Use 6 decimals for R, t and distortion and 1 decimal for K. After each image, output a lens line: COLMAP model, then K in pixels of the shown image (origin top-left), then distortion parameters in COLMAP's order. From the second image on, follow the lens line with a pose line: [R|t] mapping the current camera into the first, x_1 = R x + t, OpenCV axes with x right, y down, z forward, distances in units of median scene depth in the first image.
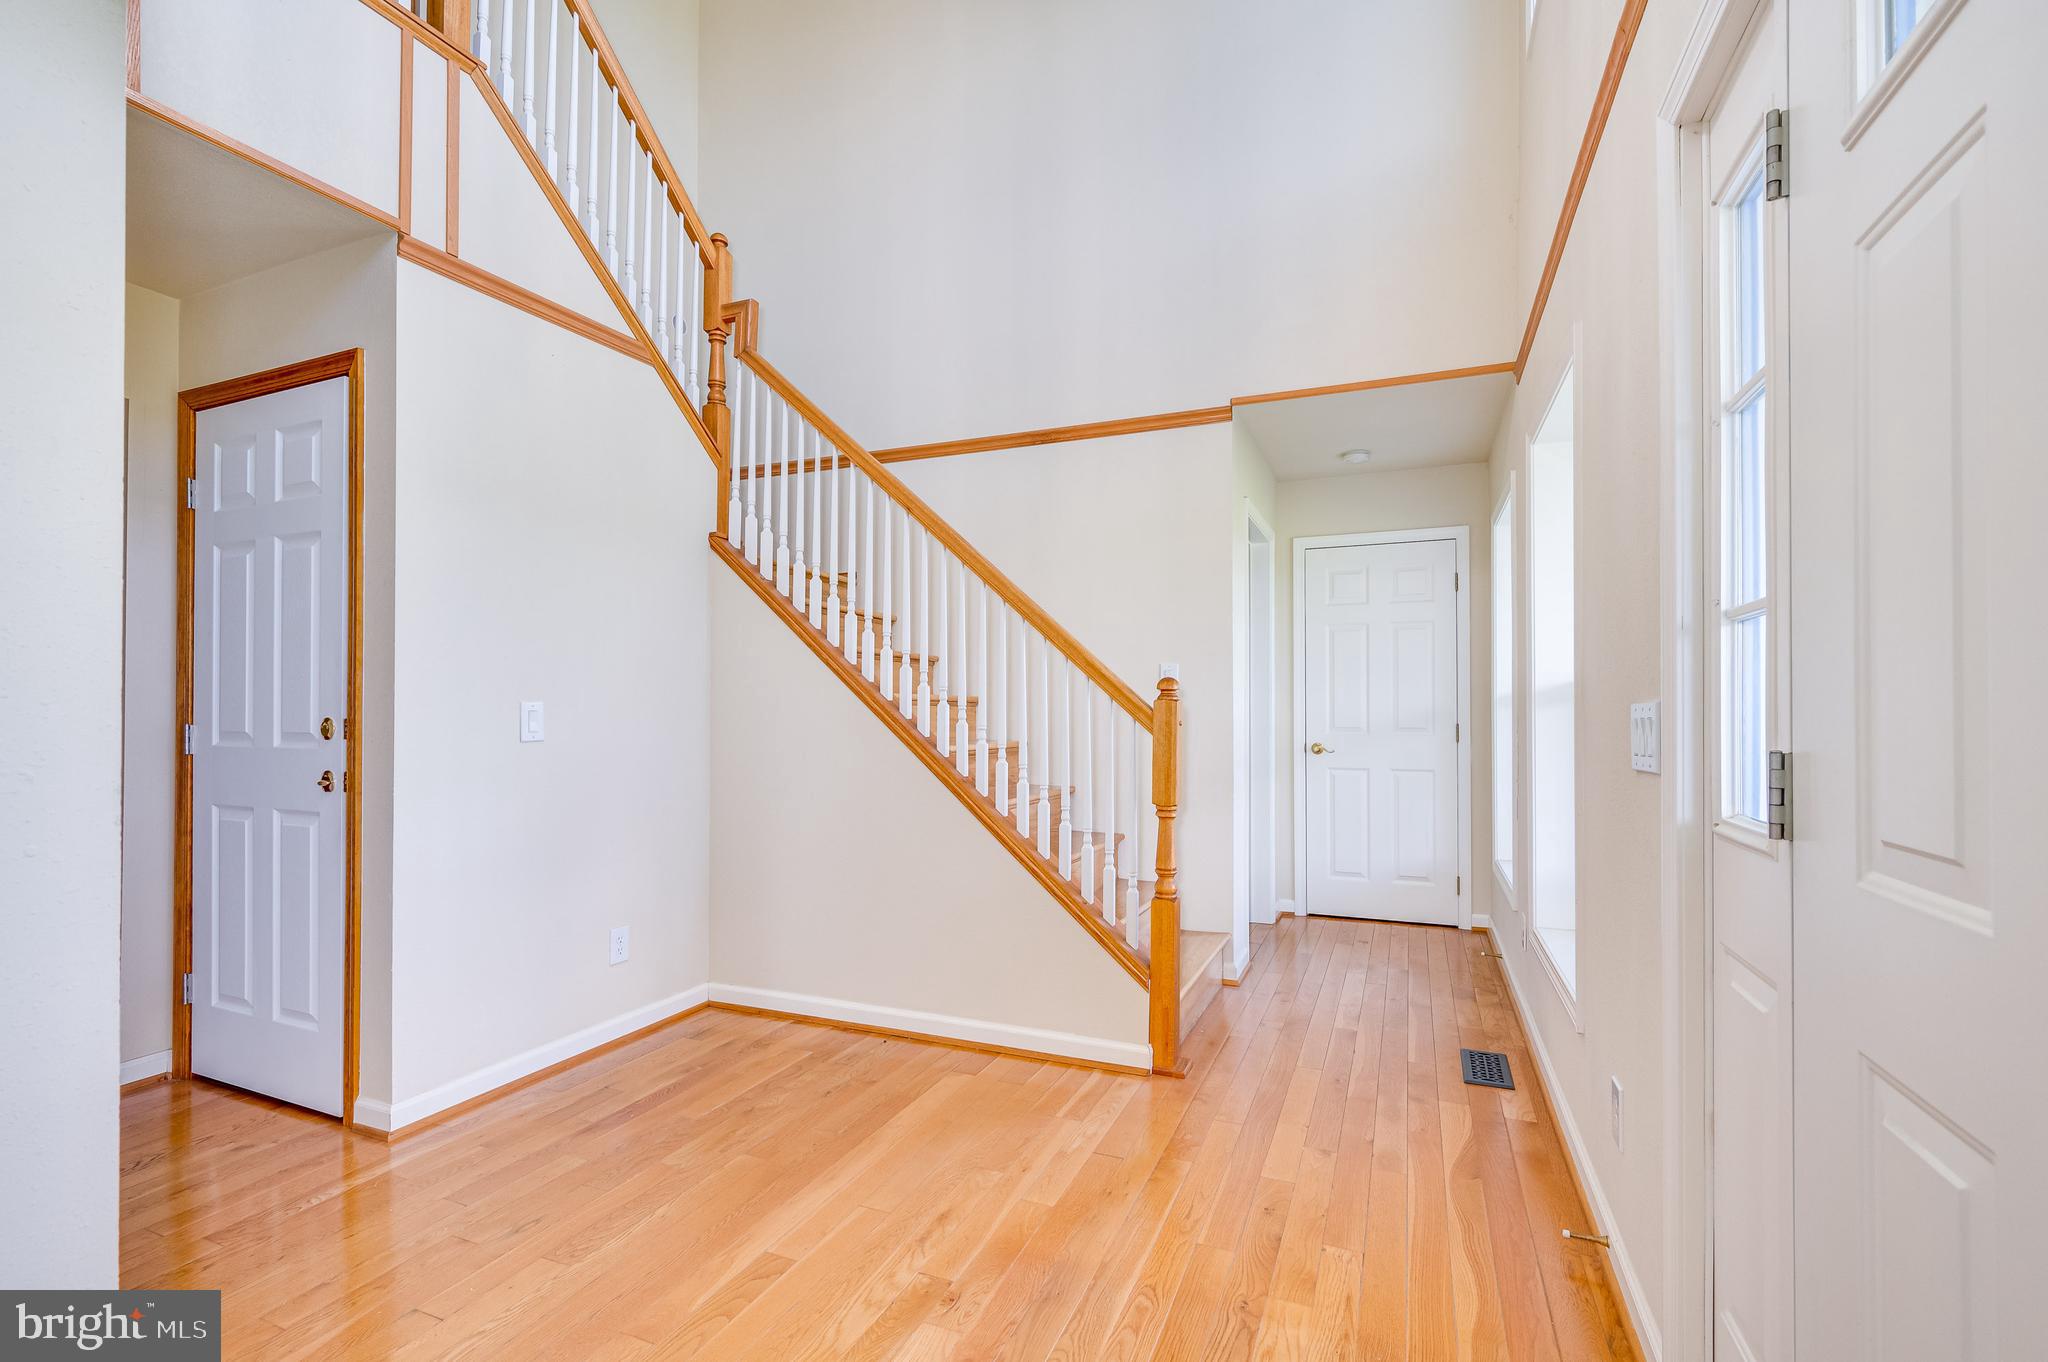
lens RADIAL K [[943.0, 0, 1024.4], [0, 943.0, 715.9], [0, 0, 1]] dist [-0.000223, 0.000123]
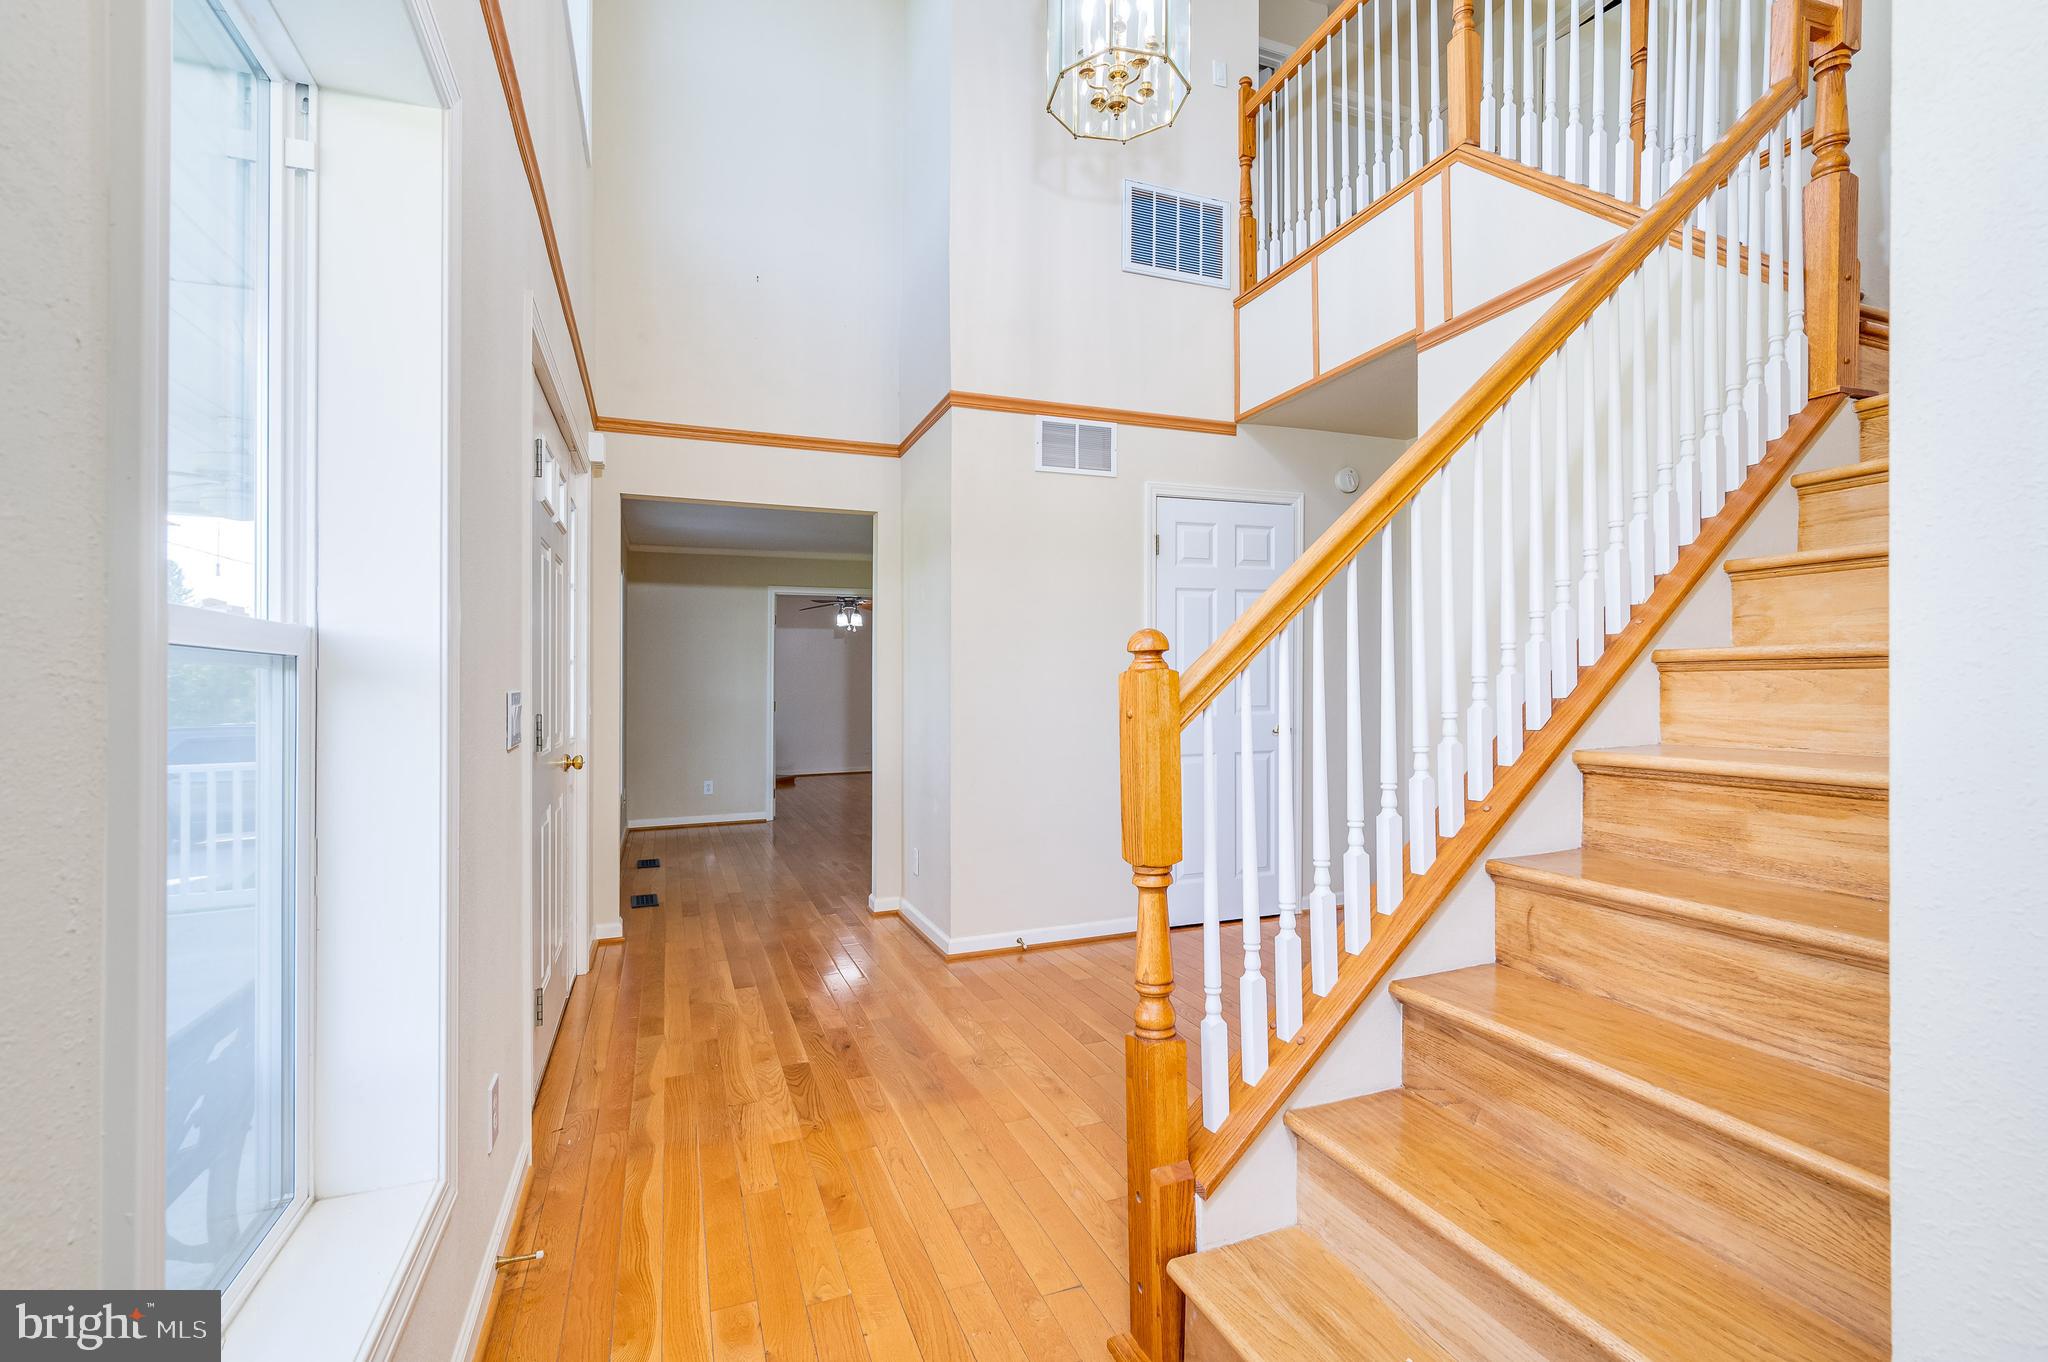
lens RADIAL K [[913.6, 0, 1024.0], [0, 913.6, 681.0], [0, 0, 1]] dist [0.001178, 0.000259]
pose [[-0.726497, 0.000969, -0.687168, 0.631223], [0.008472, 0.999936, -0.007546, -0.008434], [0.687117, -0.011304, -0.726459, 1.486906]]
